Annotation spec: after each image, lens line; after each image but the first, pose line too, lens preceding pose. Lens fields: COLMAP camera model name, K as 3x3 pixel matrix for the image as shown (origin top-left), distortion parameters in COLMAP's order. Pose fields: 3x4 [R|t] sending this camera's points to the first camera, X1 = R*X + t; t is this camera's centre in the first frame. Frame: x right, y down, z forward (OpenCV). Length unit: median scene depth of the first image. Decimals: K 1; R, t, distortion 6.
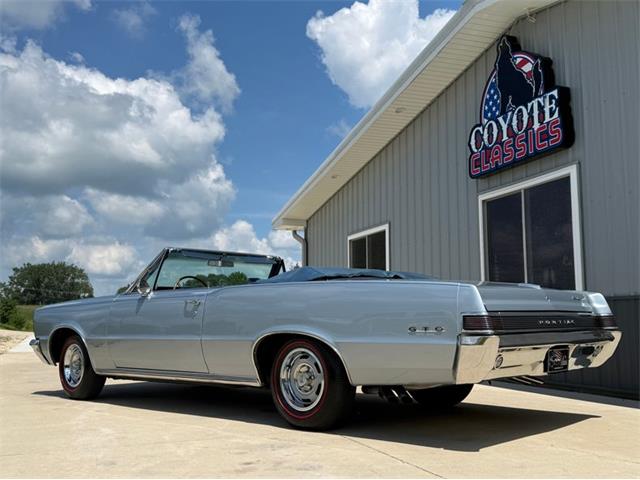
lens RADIAL K [[661.8, 0, 320.0], [0, 661.8, 240.0], [0, 0, 1]] dist [0.220221, -0.499078]
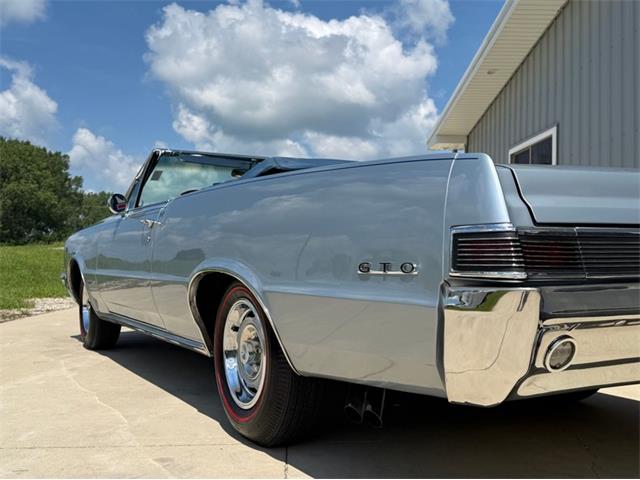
lens RADIAL K [[661.8, 0, 320.0], [0, 661.8, 240.0], [0, 0, 1]] dist [0.220221, -0.499078]
pose [[0.950367, 0.001907, -0.311125, 0.126868], [0.027262, 0.995625, 0.089377, 0.038550], [0.309934, -0.093423, 0.946157, 0.295326]]
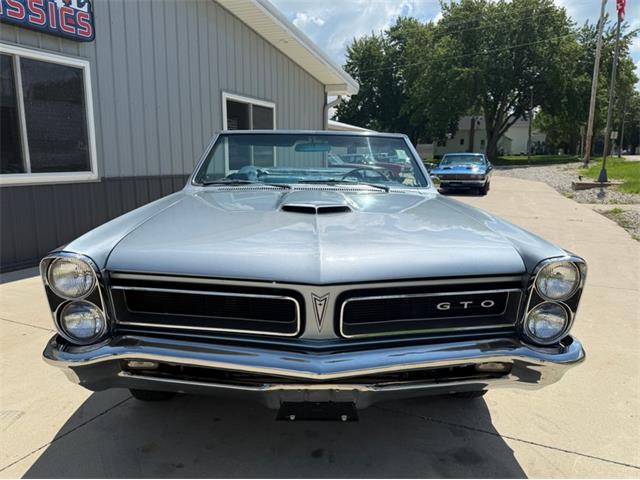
lens RADIAL K [[473.2, 0, 320.0], [0, 473.2, 240.0], [0, 0, 1]] dist [-0.004142, -0.005906]
pose [[-0.702651, -0.117950, 0.701691, -0.460580], [-0.092076, 0.992946, 0.074707, 0.086761], [-0.705552, -0.012116, -0.708554, 1.183217]]
